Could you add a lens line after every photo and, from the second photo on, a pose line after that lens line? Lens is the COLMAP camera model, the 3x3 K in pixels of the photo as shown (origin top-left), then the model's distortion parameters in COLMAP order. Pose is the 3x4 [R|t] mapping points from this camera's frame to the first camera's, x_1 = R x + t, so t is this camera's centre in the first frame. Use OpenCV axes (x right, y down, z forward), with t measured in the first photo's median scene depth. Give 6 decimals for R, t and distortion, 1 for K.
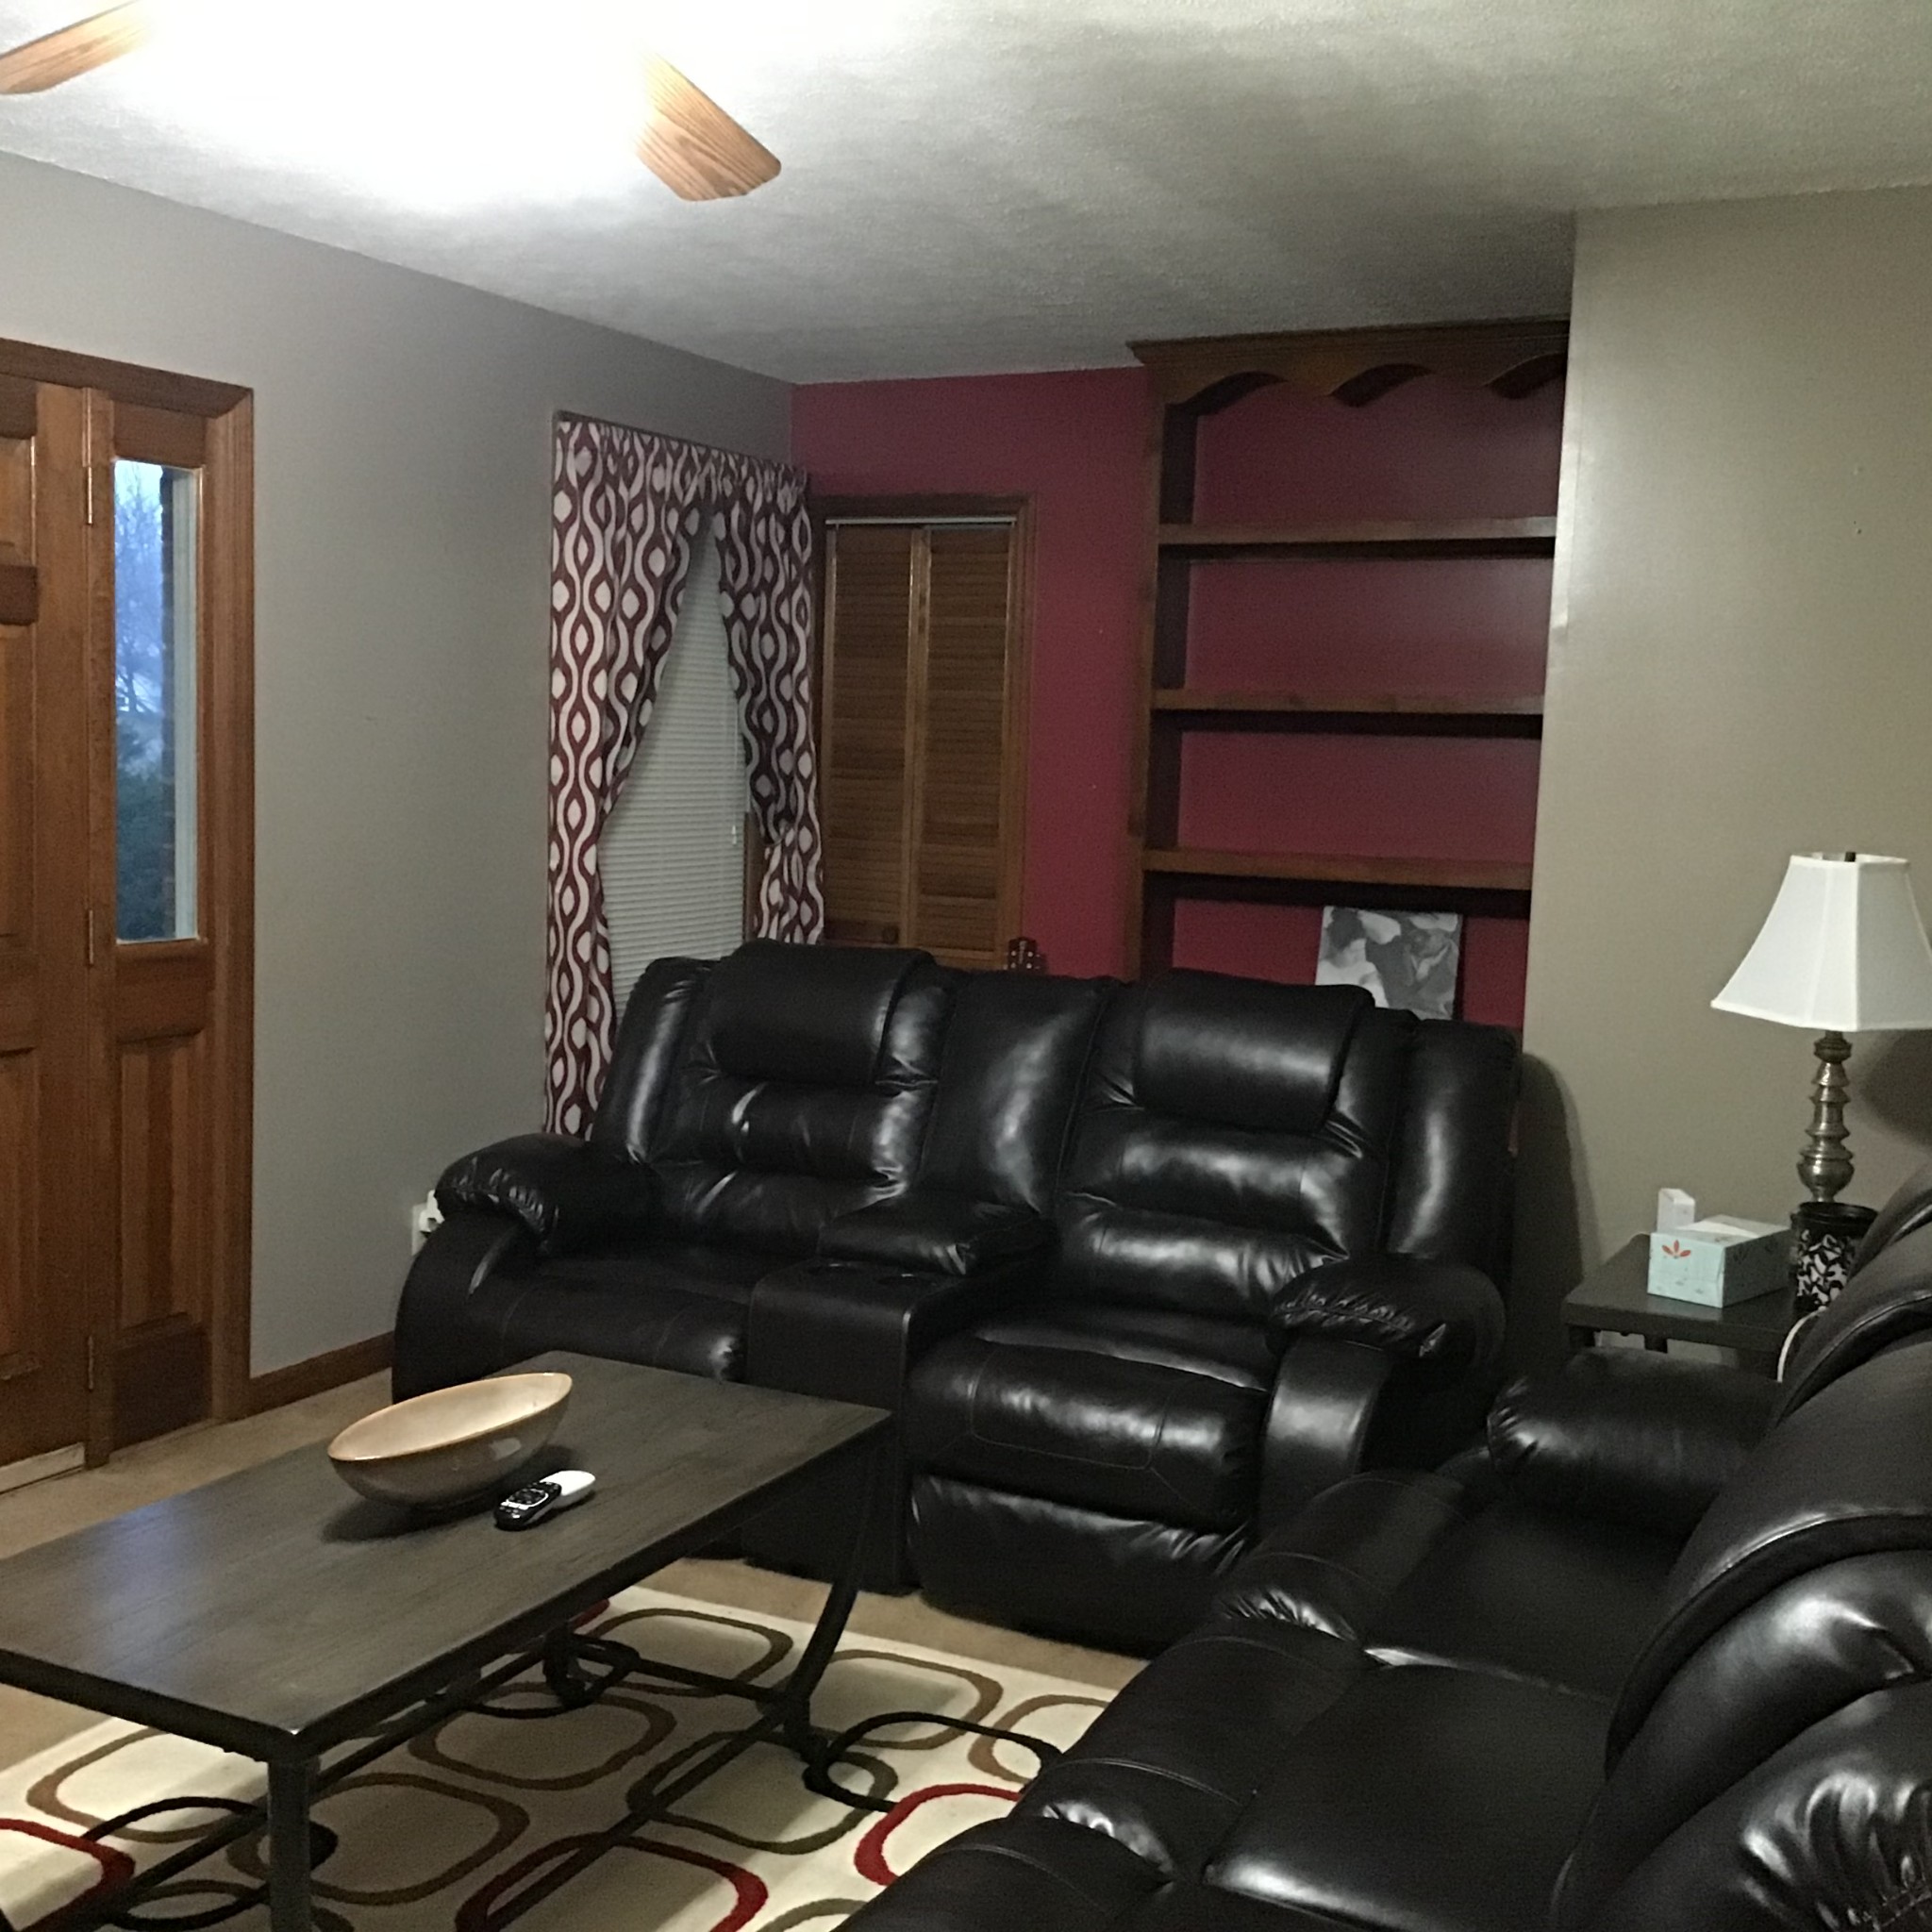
lens RADIAL K [[2290.9, 0, 963.0], [0, 2290.9, 965.7], [0, 0, 1]] dist [0.021689, 0.000000]
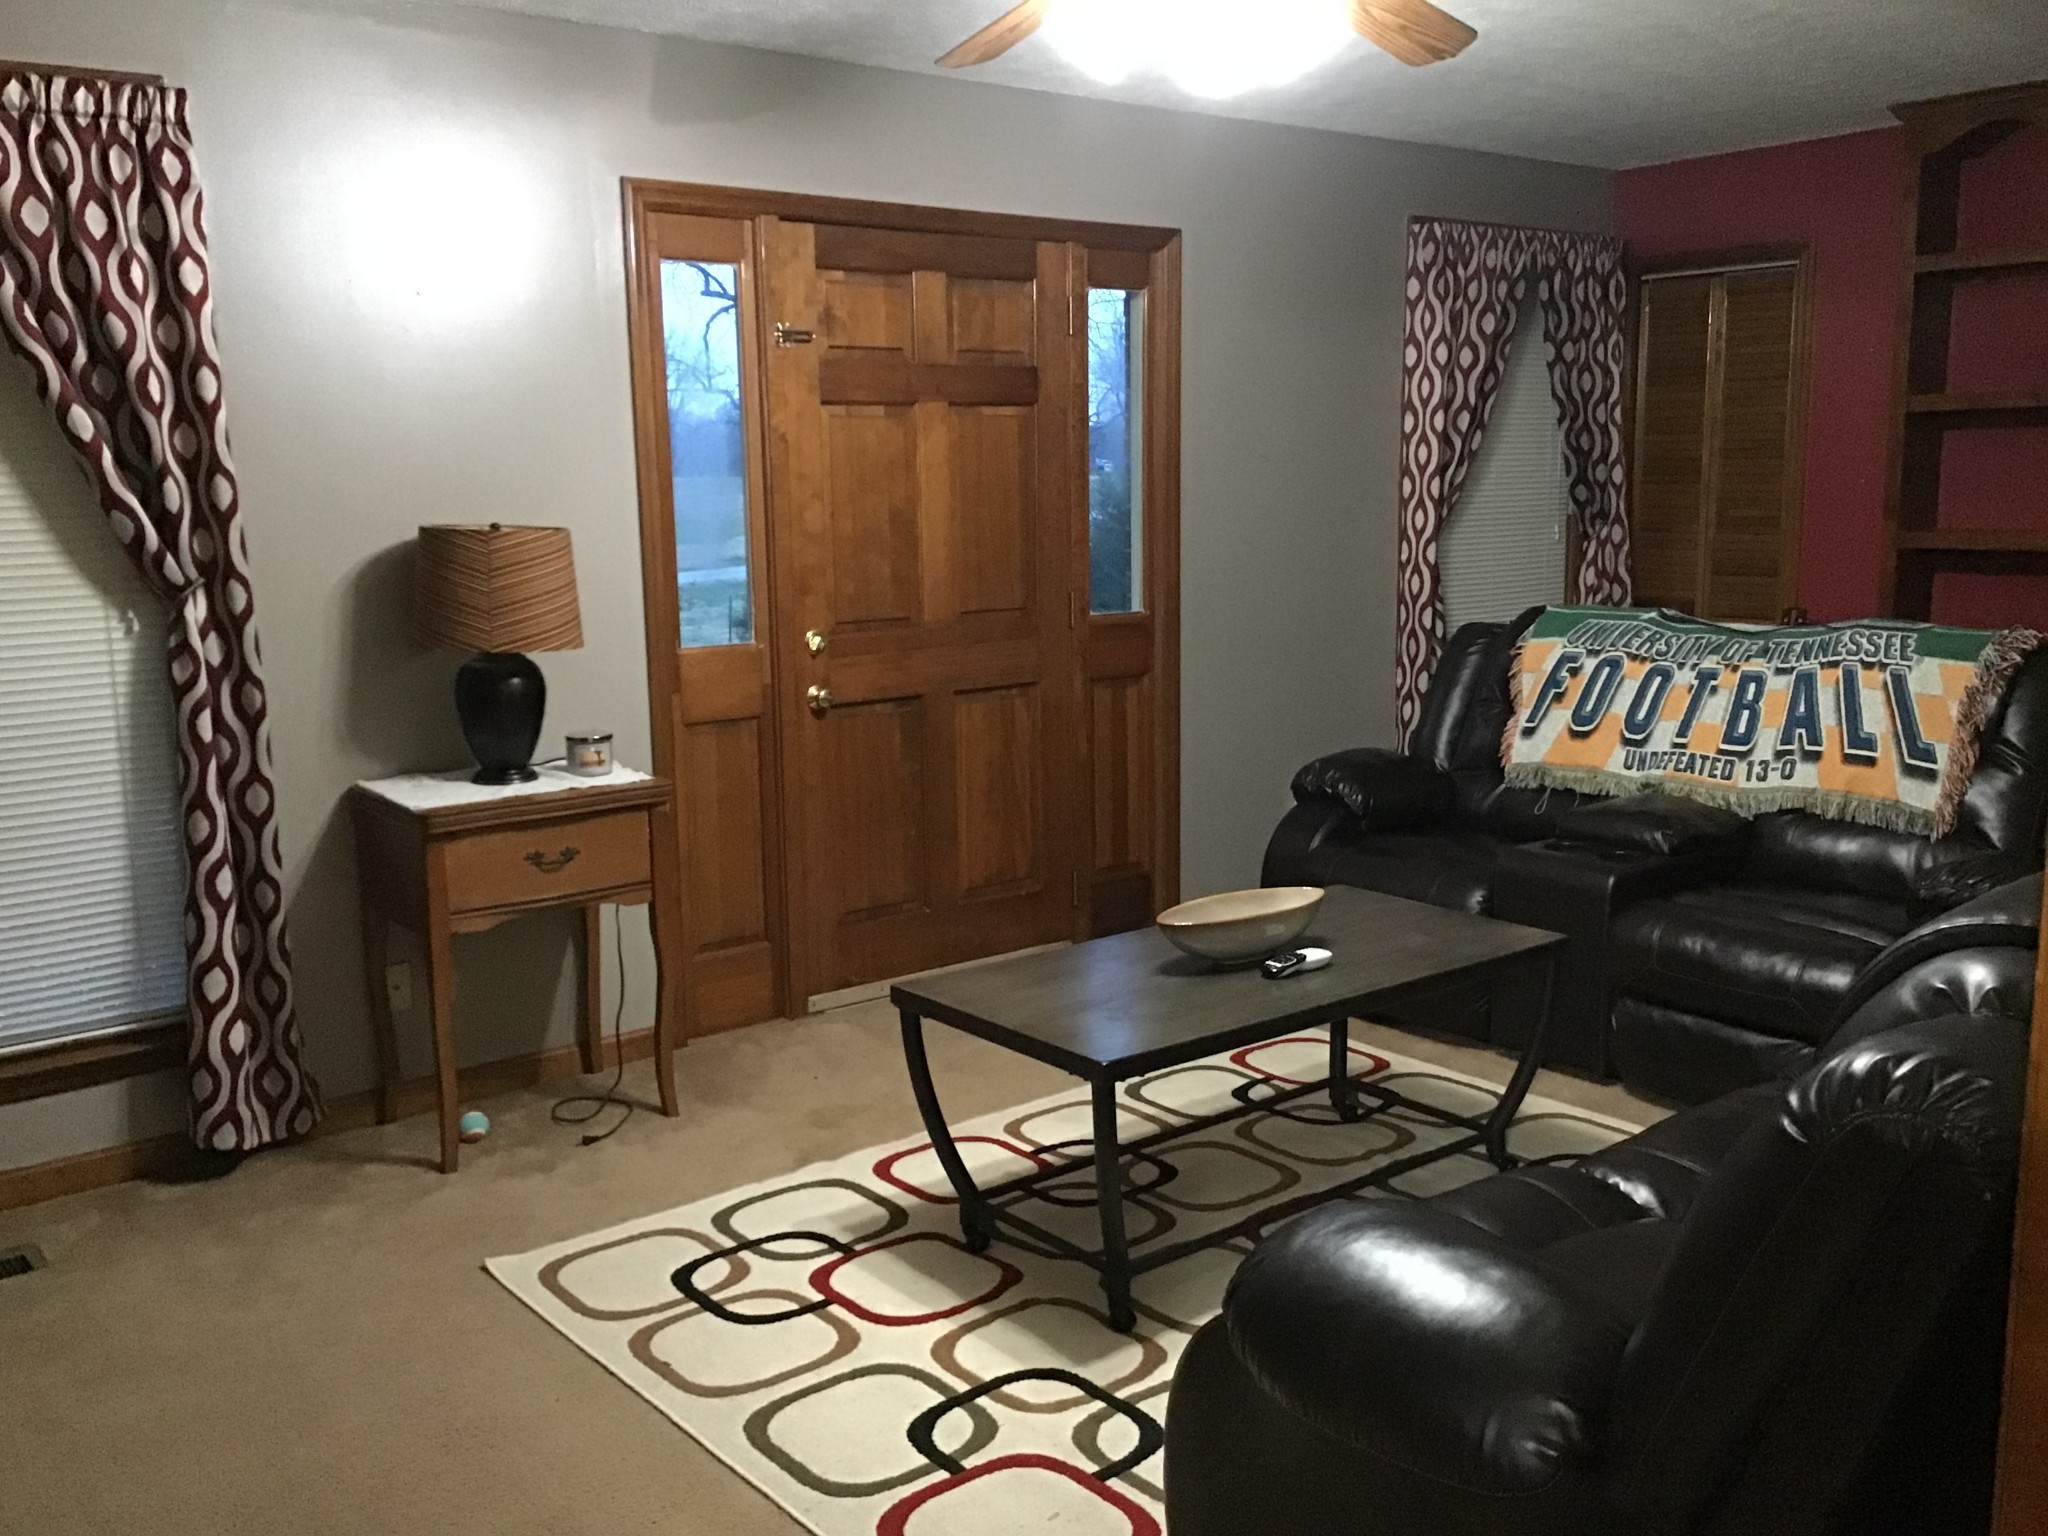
lens RADIAL K [[1828.4, 0, 1025.0], [0, 1828.4, 767.7], [0, 0, 1]] dist [0.072206, -0.079717]
pose [[0.903676, 0.023015, -0.427598, 0.102612], [0.002987, 0.998192, 0.060039, 0.017107], [0.428206, -0.055533, 0.901973, -0.100581]]
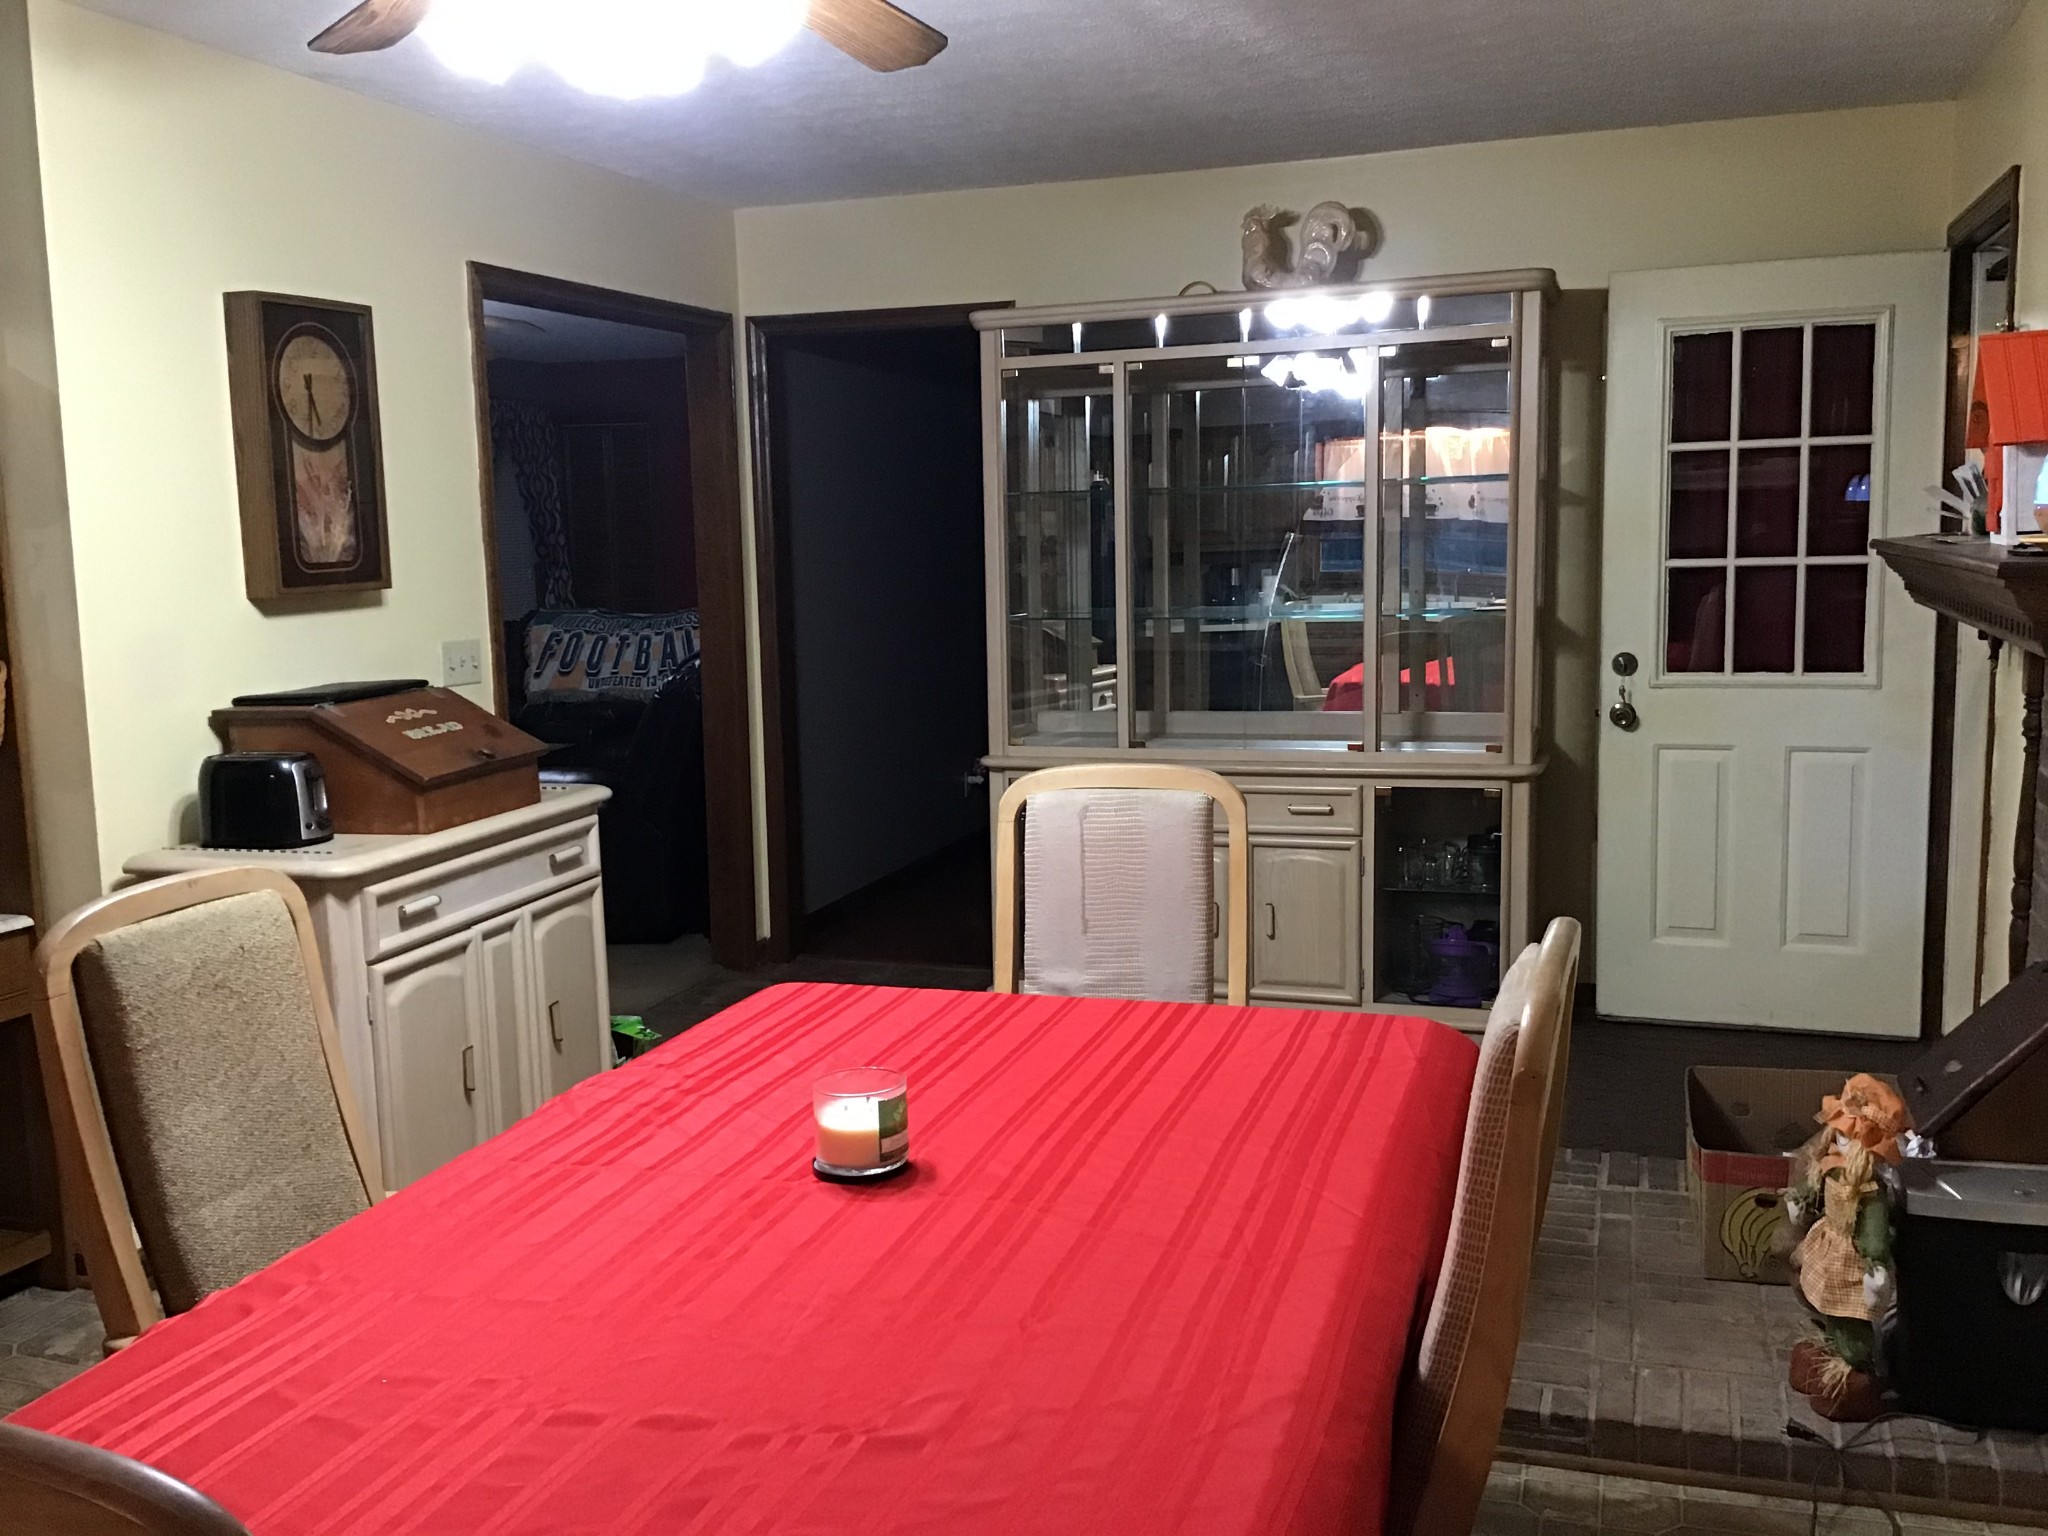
lens RADIAL K [[1828.4, 0, 1026.2], [0, 1828.4, 765.5], [0, 0, 1]] dist [0.072206, -0.079717]
pose [[0.989249, -0.073549, 0.126403, 0.178227], [0.068269, 0.996624, 0.045610, 0.103742], [-0.129331, -0.036490, 0.990930, -1.075211]]
